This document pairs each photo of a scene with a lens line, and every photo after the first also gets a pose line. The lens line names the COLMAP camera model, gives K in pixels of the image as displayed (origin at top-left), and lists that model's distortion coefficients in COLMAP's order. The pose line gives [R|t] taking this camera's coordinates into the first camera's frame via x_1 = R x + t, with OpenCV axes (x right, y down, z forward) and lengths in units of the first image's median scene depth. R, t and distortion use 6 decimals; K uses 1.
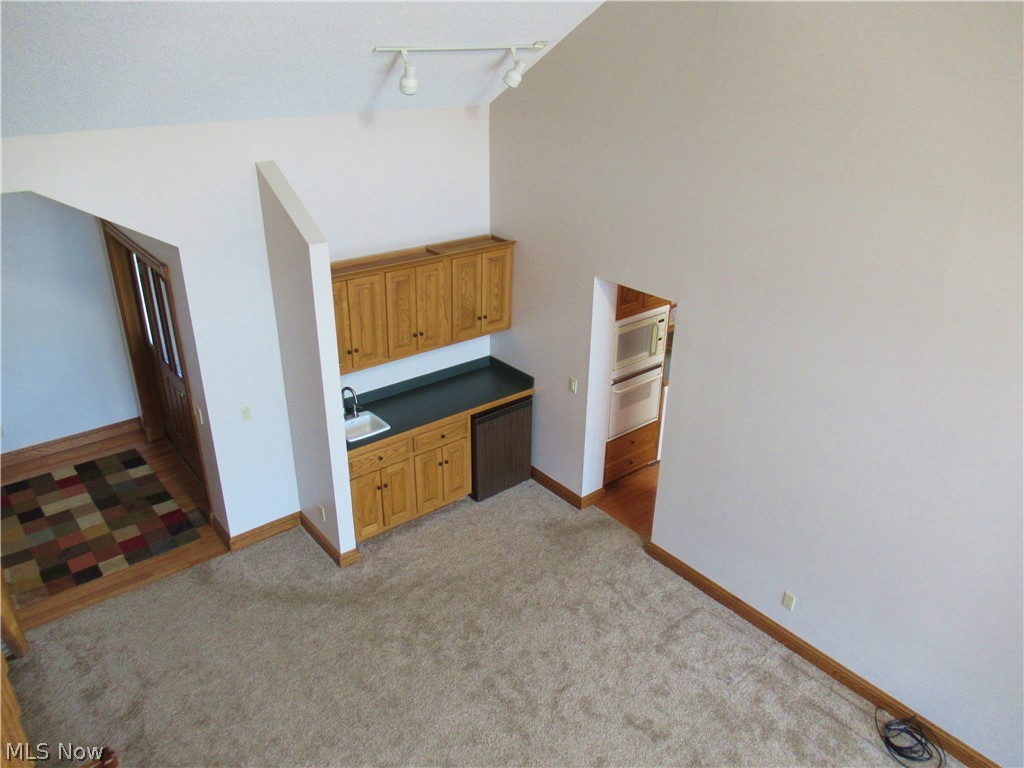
lens RADIAL K [[765.0, 0, 510.8], [0, 765.0, 383.7], [0, 0, 1]] dist [0.000350, 0.001232]
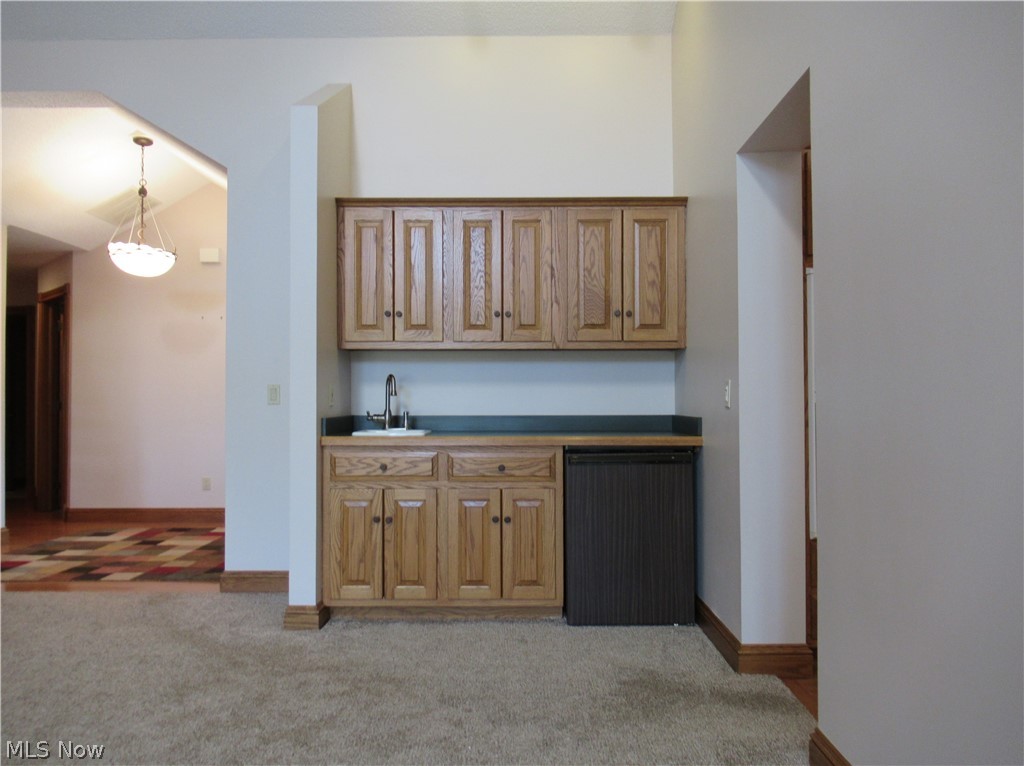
lens RADIAL K [[765.0, 0, 512.3], [0, 765.0, 384.2], [0, 0, 1]] dist [0.000350, 0.001232]
pose [[0.767907, -0.030117, -0.639853, 0.305503], [-0.262370, 0.896471, -0.357074, 0.222876], [0.584363, 0.442078, 0.680505, 0.567720]]
